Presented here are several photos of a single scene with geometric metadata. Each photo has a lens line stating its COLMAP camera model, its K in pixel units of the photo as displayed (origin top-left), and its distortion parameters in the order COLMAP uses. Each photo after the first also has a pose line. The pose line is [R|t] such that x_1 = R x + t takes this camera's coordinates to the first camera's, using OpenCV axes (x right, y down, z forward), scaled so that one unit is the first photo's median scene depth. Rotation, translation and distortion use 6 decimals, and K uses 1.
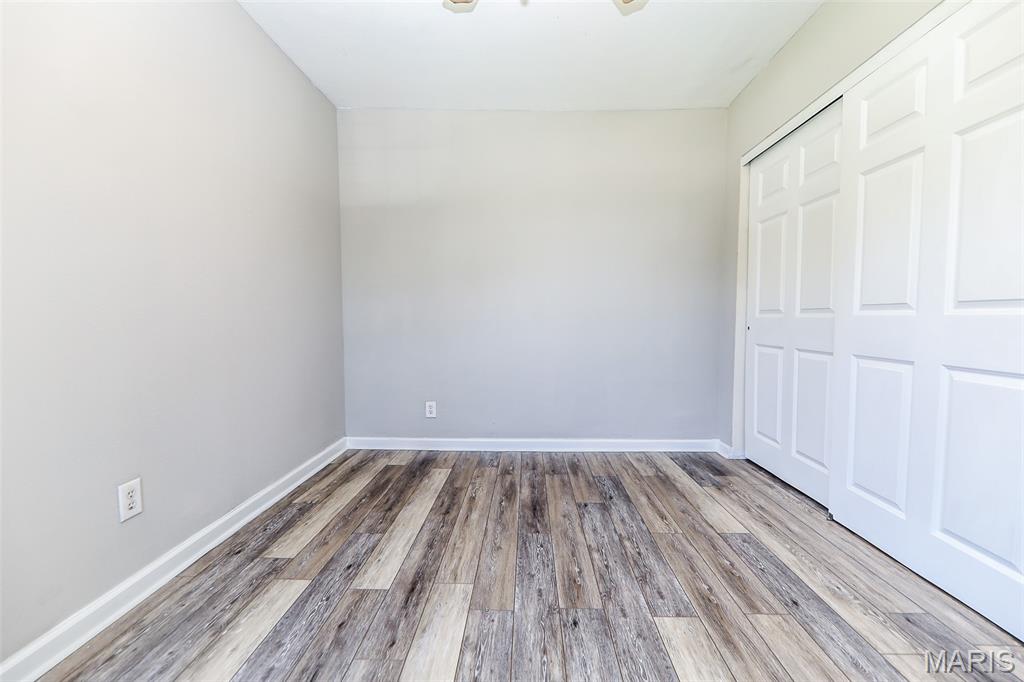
lens RADIAL K [[422.1, 0, 515.8], [0, 422.1, 343.7], [0, 0, 1]] dist [0.016891, -0.009175]
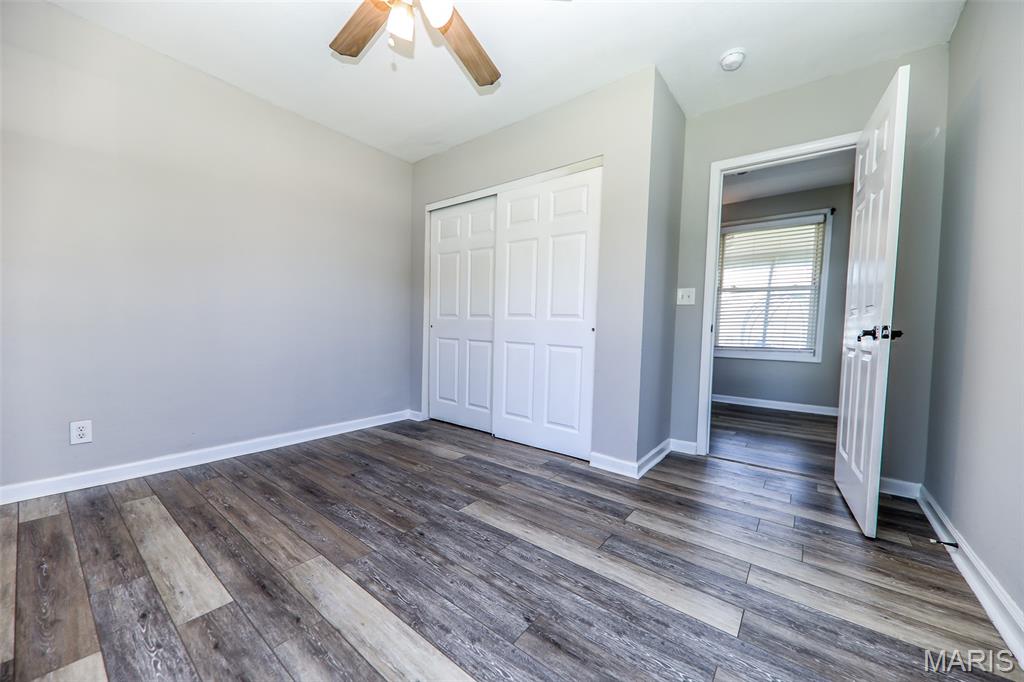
lens RADIAL K [[422.1, 0, 515.8], [0, 422.1, 343.7], [0, 0, 1]] dist [0.016891, -0.009175]
pose [[0.551032, -0.016170, 0.834327, -0.580918], [0.018480, 0.999804, 0.007173, 0.021369], [-0.834279, 0.011466, 0.551223, -0.019847]]
